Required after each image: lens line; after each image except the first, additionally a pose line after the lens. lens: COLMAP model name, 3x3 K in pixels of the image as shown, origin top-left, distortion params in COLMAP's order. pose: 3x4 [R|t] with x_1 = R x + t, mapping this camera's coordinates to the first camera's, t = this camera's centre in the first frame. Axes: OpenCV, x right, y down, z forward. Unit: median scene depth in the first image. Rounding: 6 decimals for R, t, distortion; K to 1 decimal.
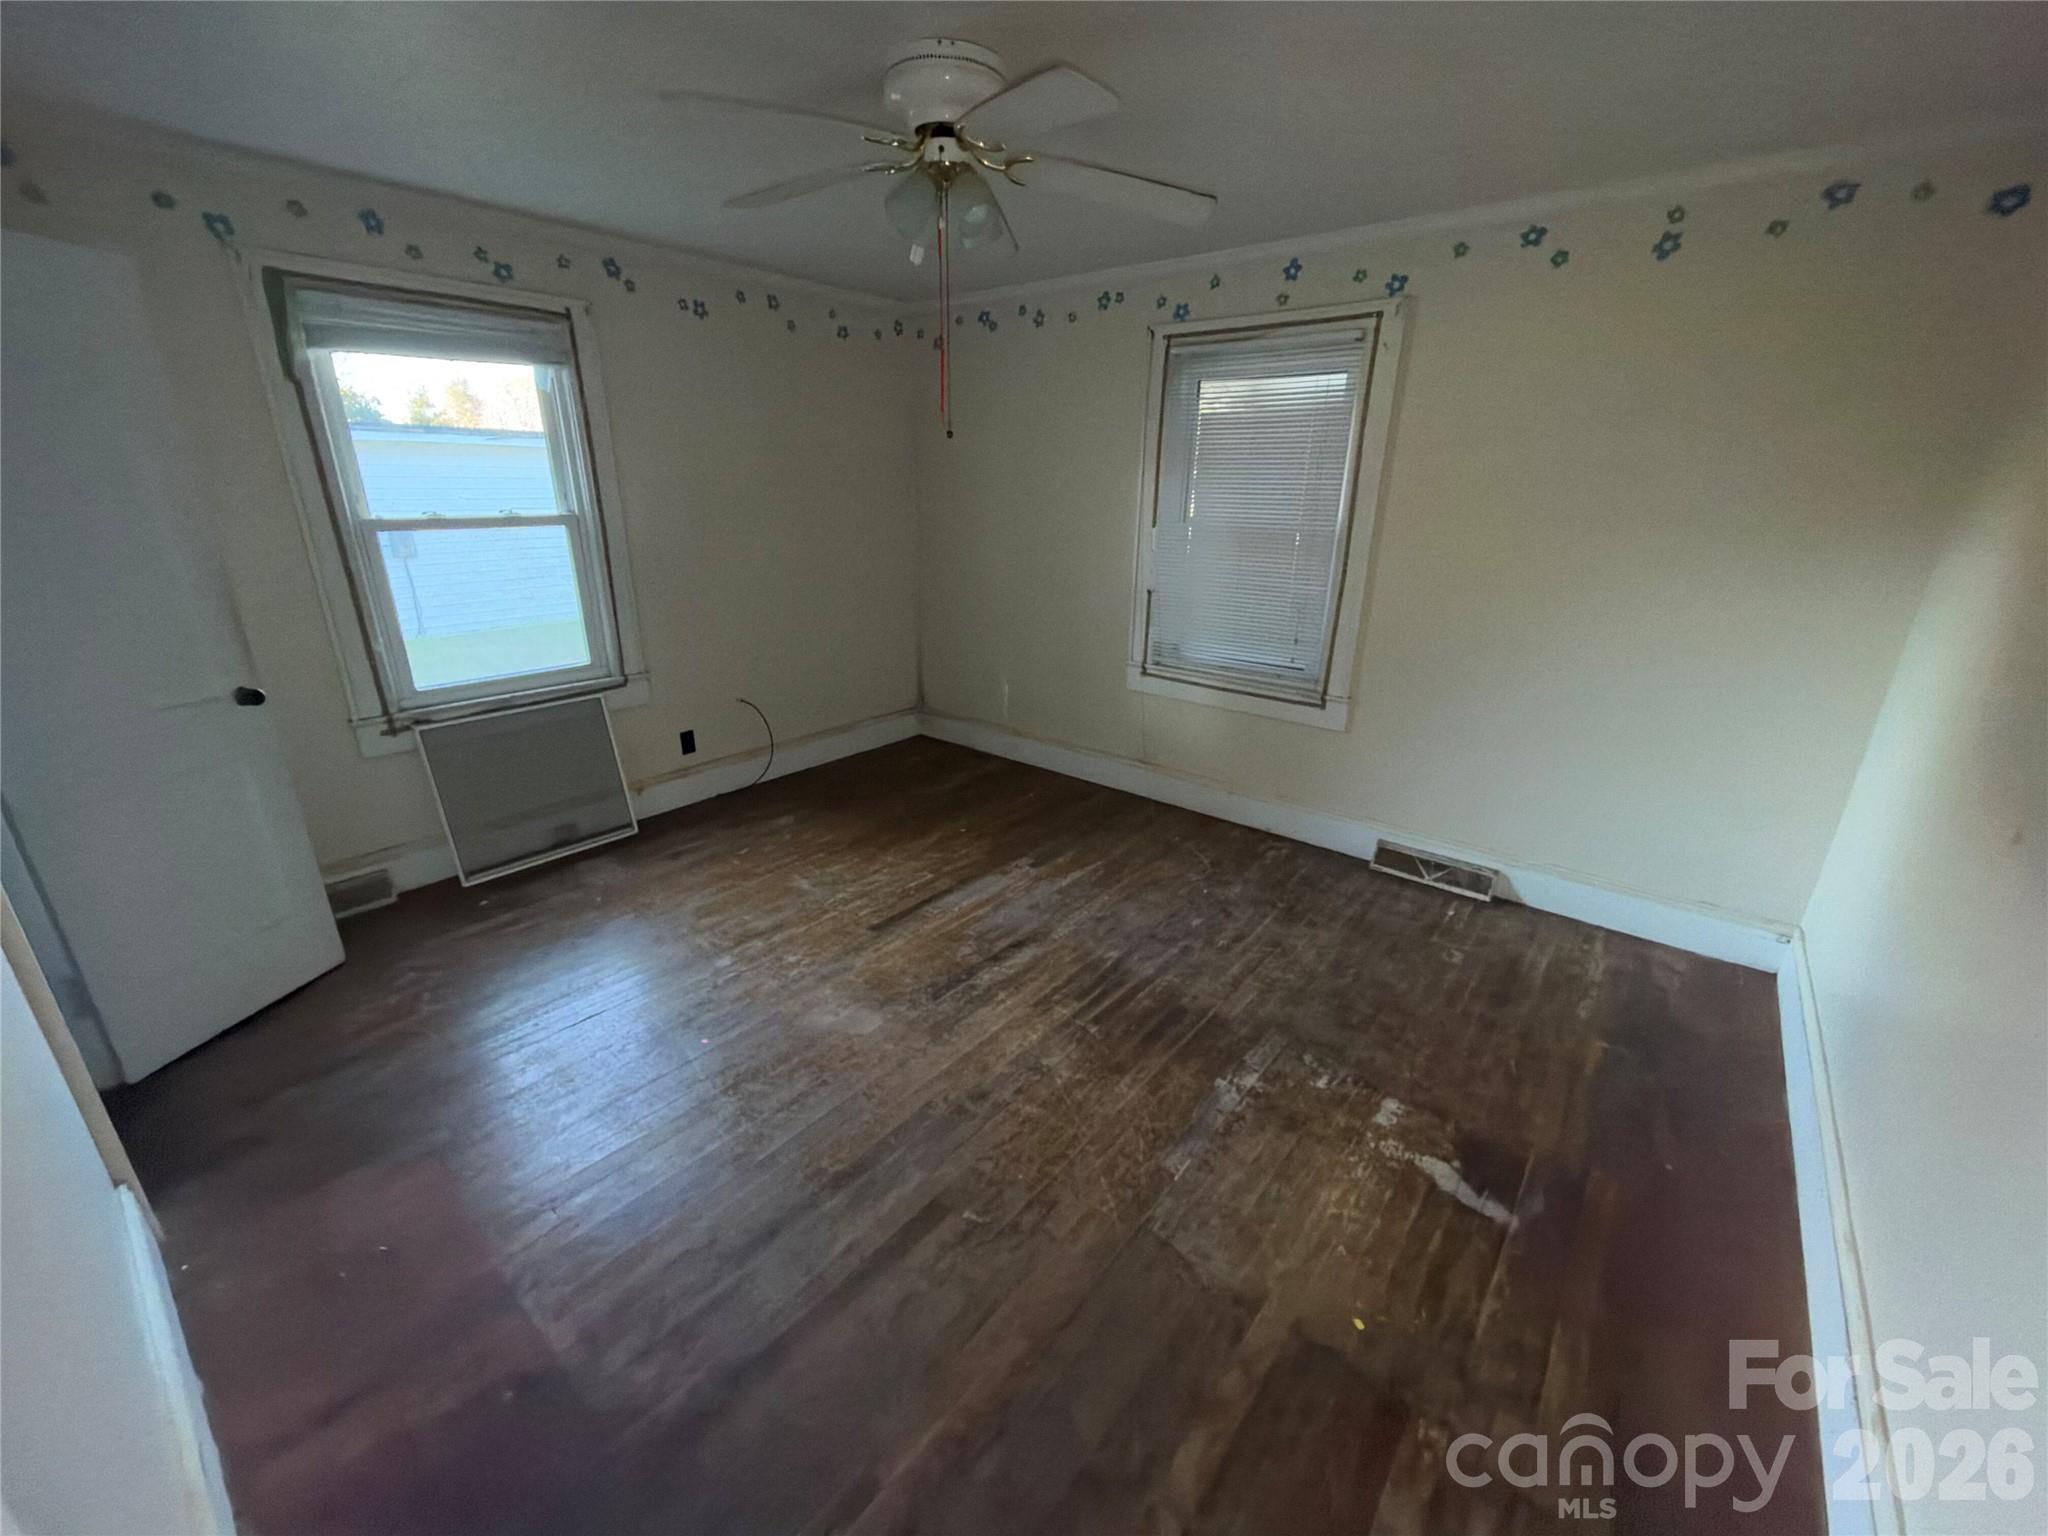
lens RADIAL K [[812.8, 0, 1025.6], [0, 812.8, 771.2], [0, 0, 1]] dist [0.000031, -0.000504]
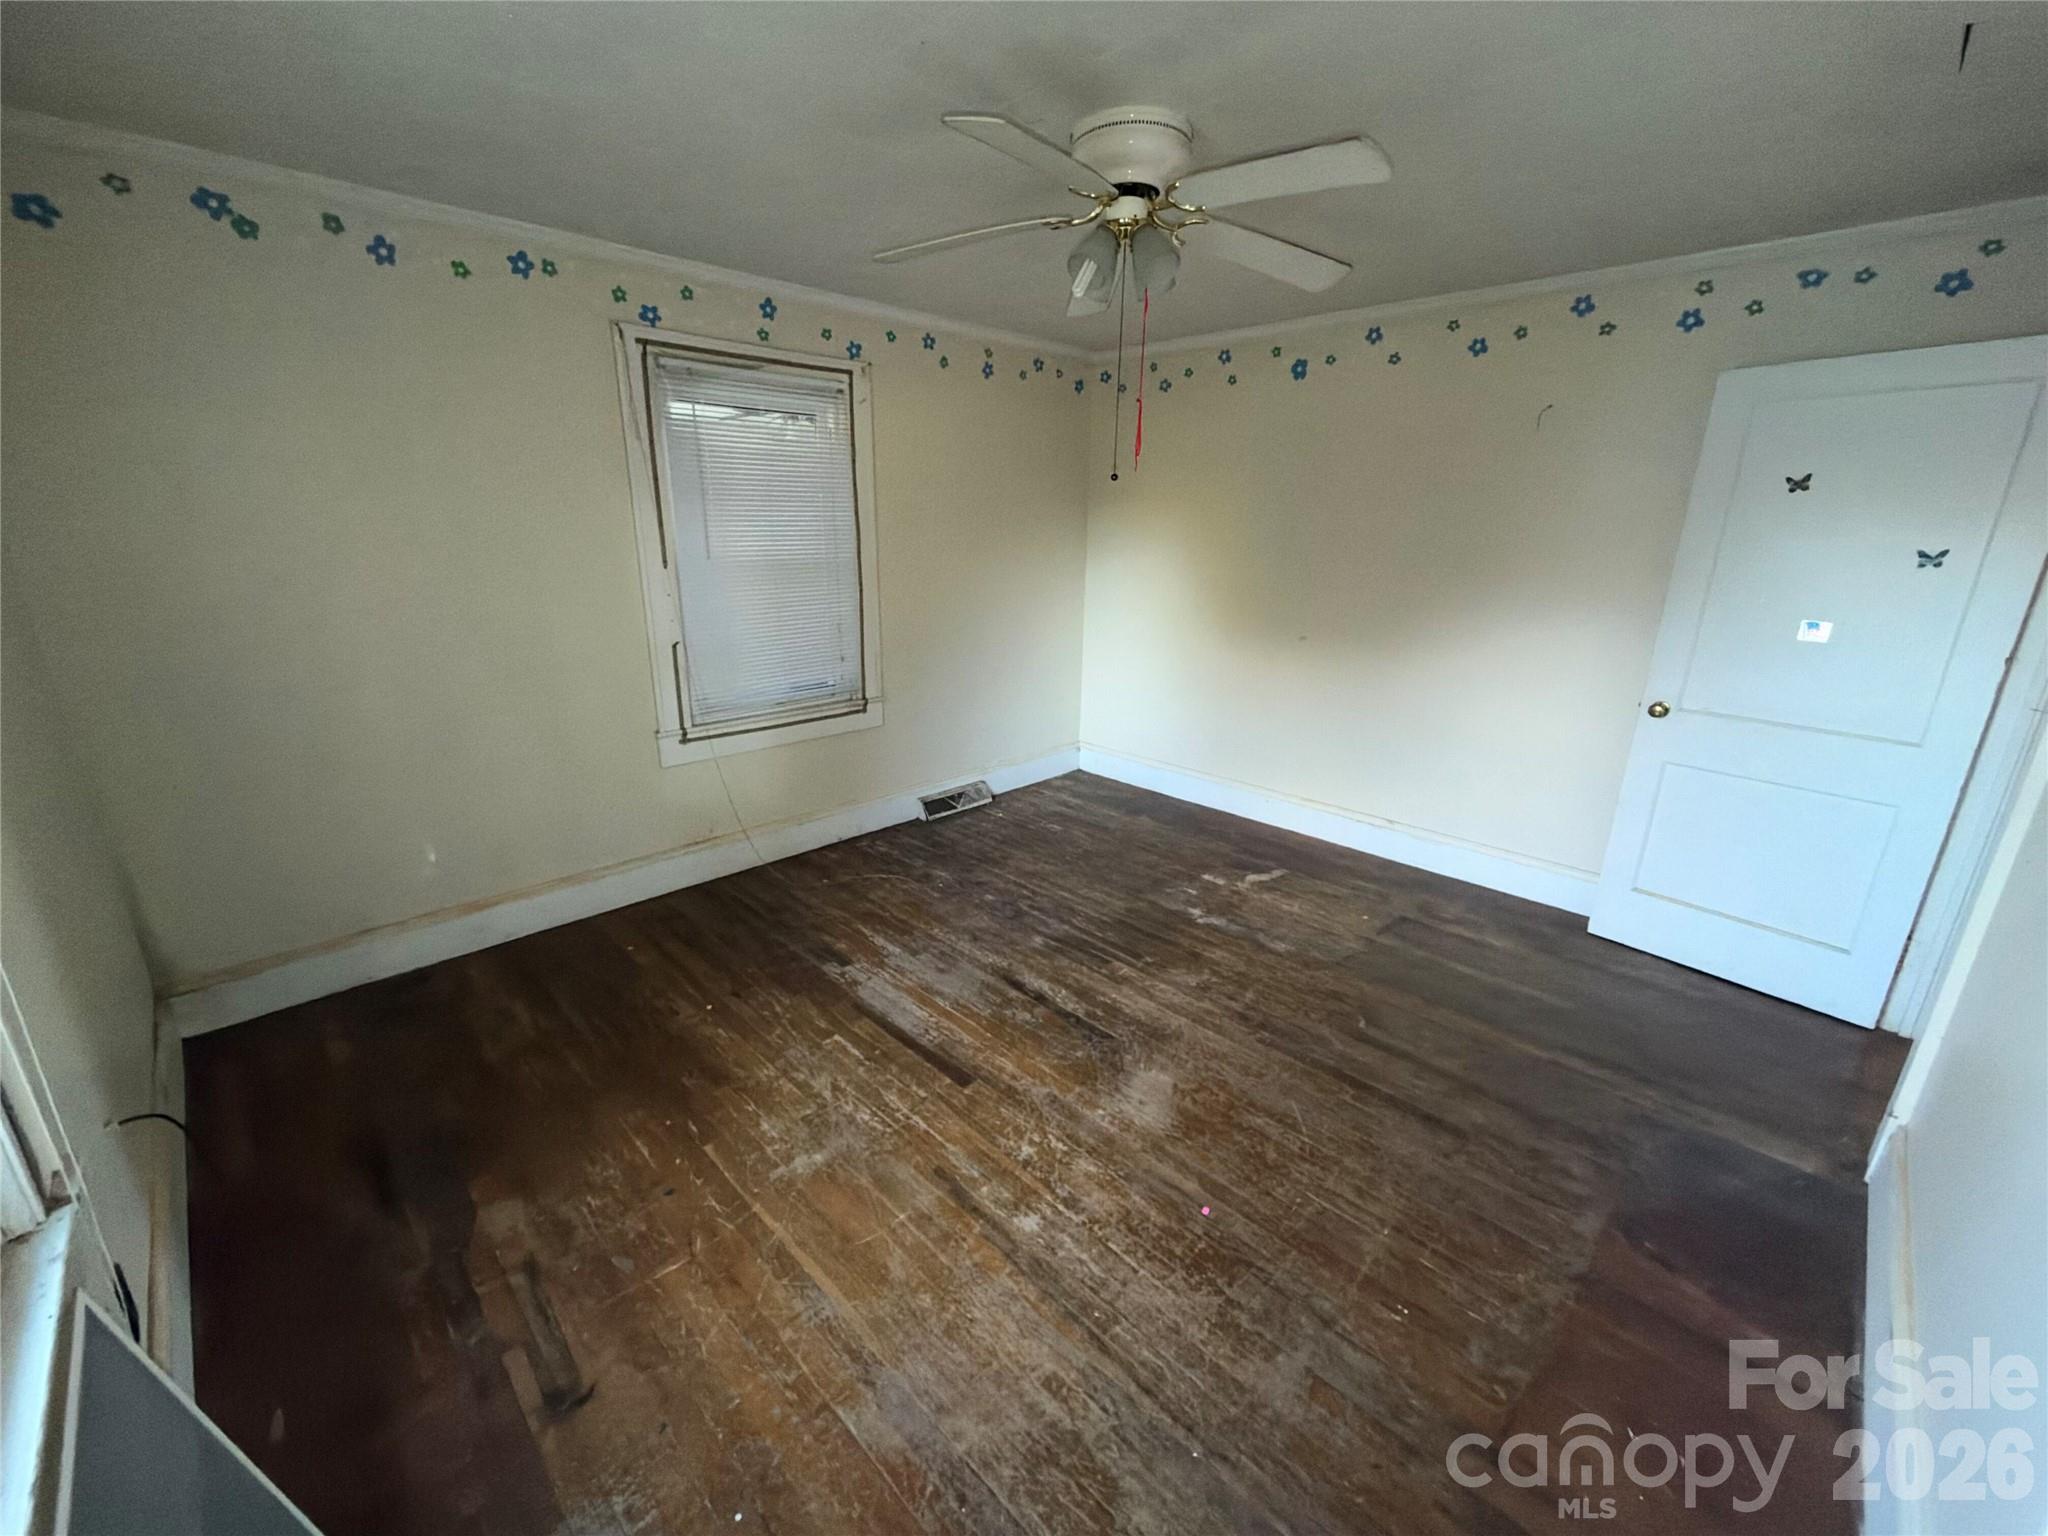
lens RADIAL K [[812.8, 0, 1014.2], [0, 812.8, 769.8], [0, 0, 1]] dist [0.000031, -0.000504]
pose [[0.106722, -0.306502, 0.945868, -0.829000], [0.324122, 0.910061, 0.258328, -0.268018], [-0.939976, 0.279007, 0.196468, 0.710221]]
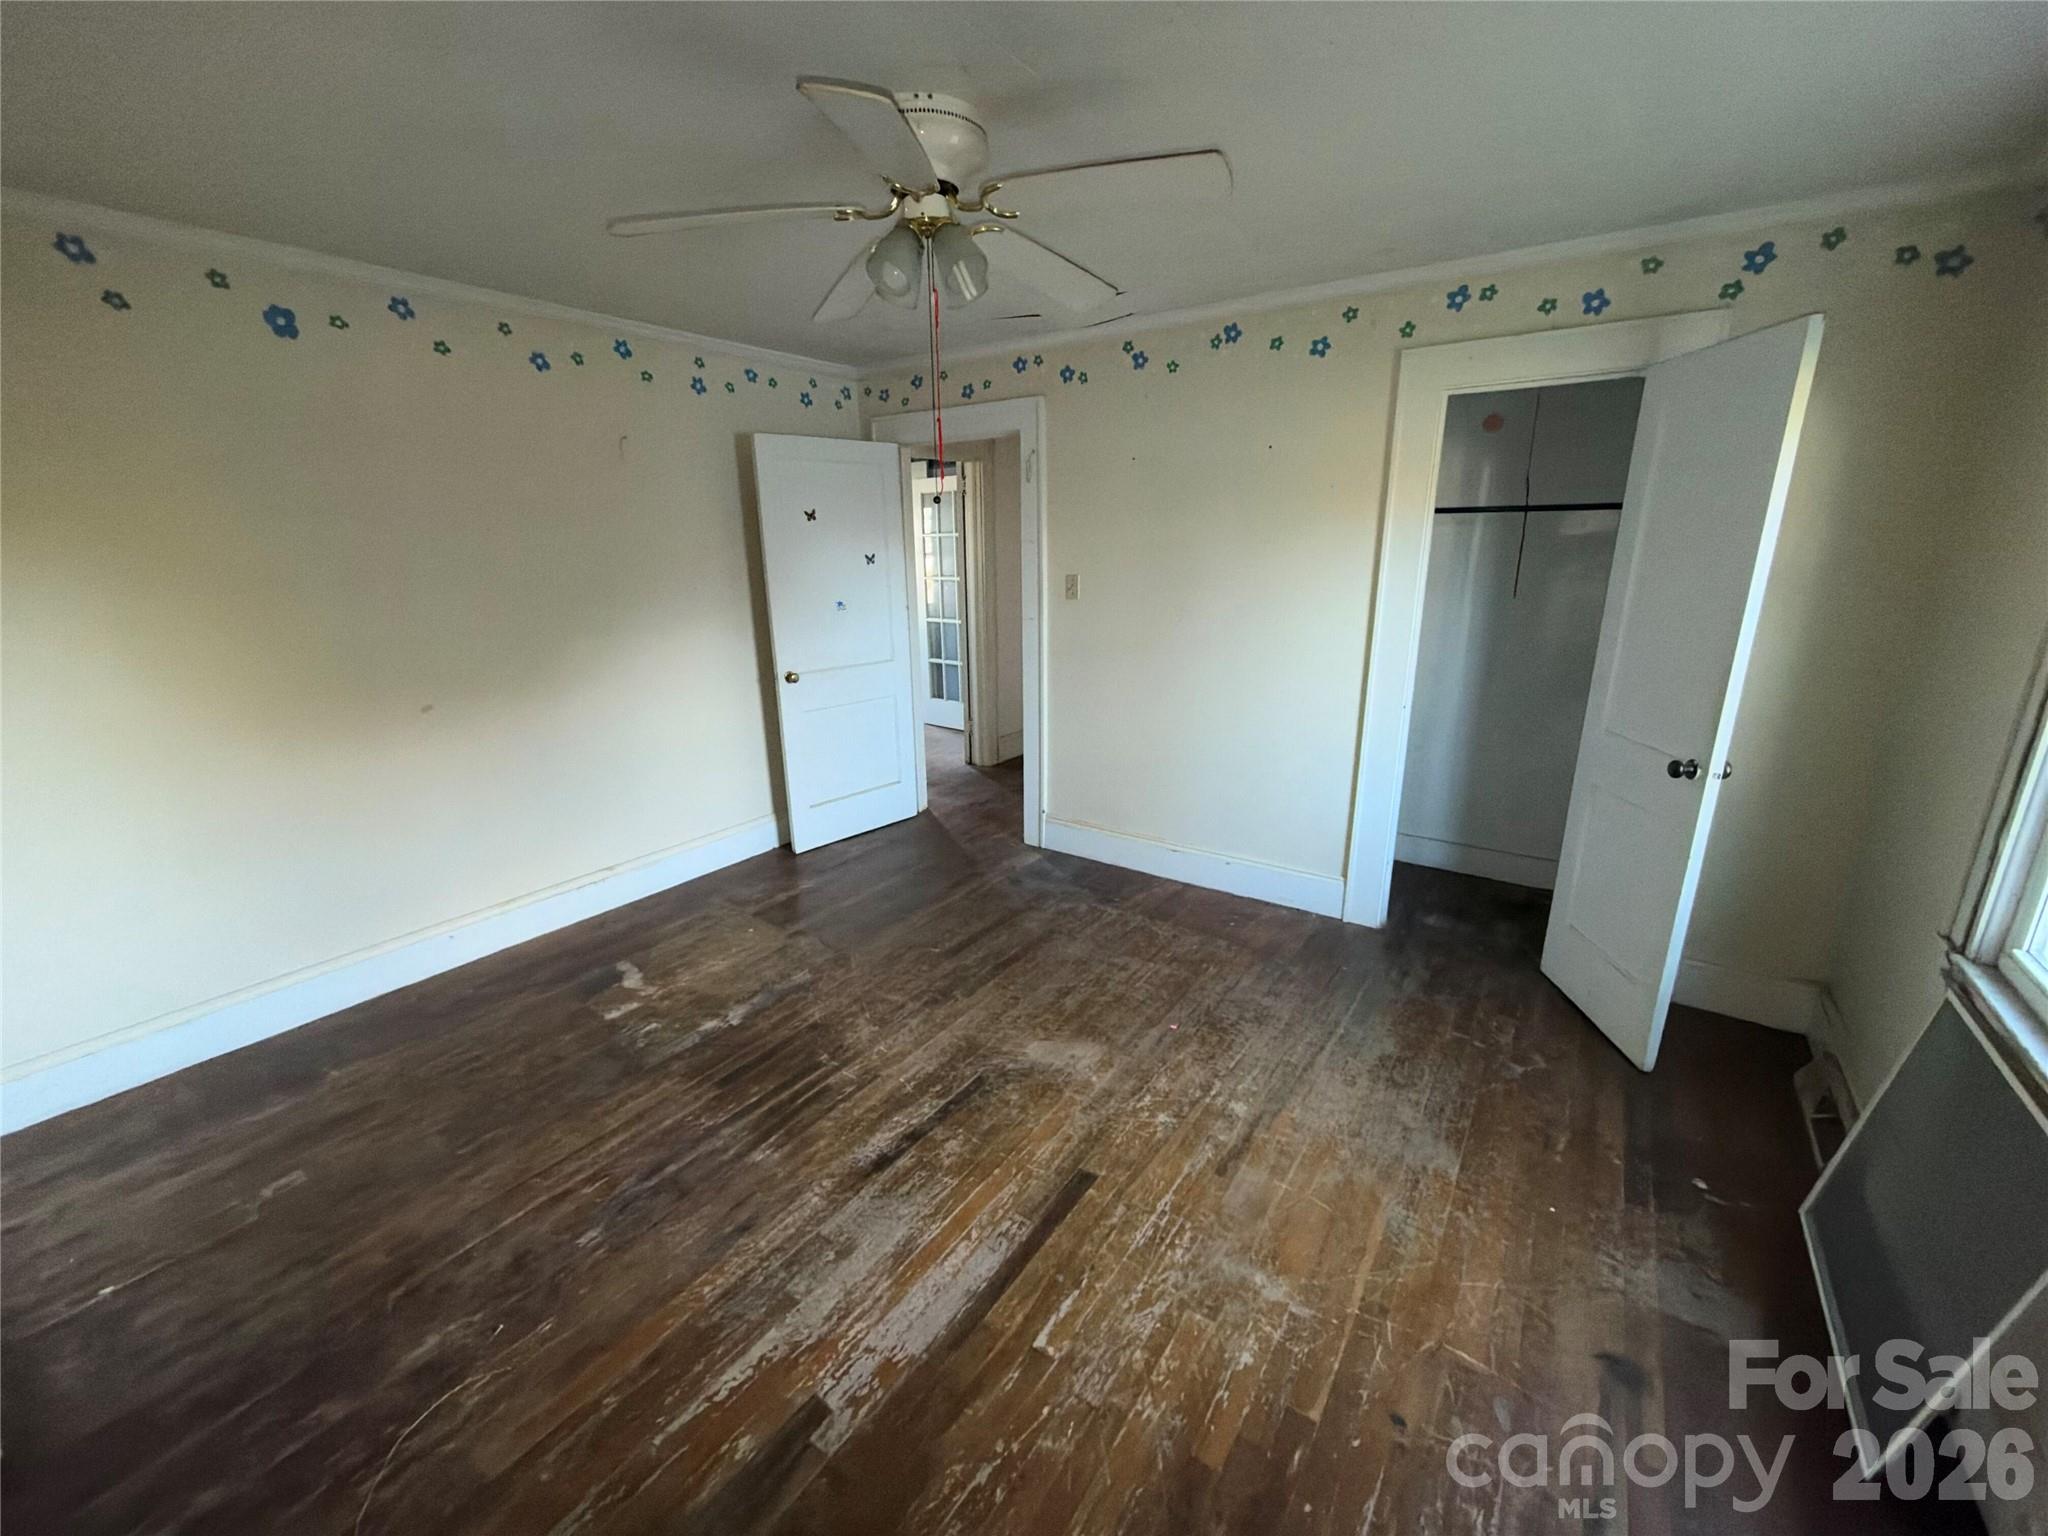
lens RADIAL K [[812.8, 0, 1018.3], [0, 812.8, 772.0], [0, 0, 1]] dist [0.000031, -0.000504]
pose [[-0.997950, 0.015093, -0.062201, -0.088386], [-0.023922, 0.813415, 0.581191, -0.490006], [0.059367, 0.581488, -0.811386, 1.350758]]
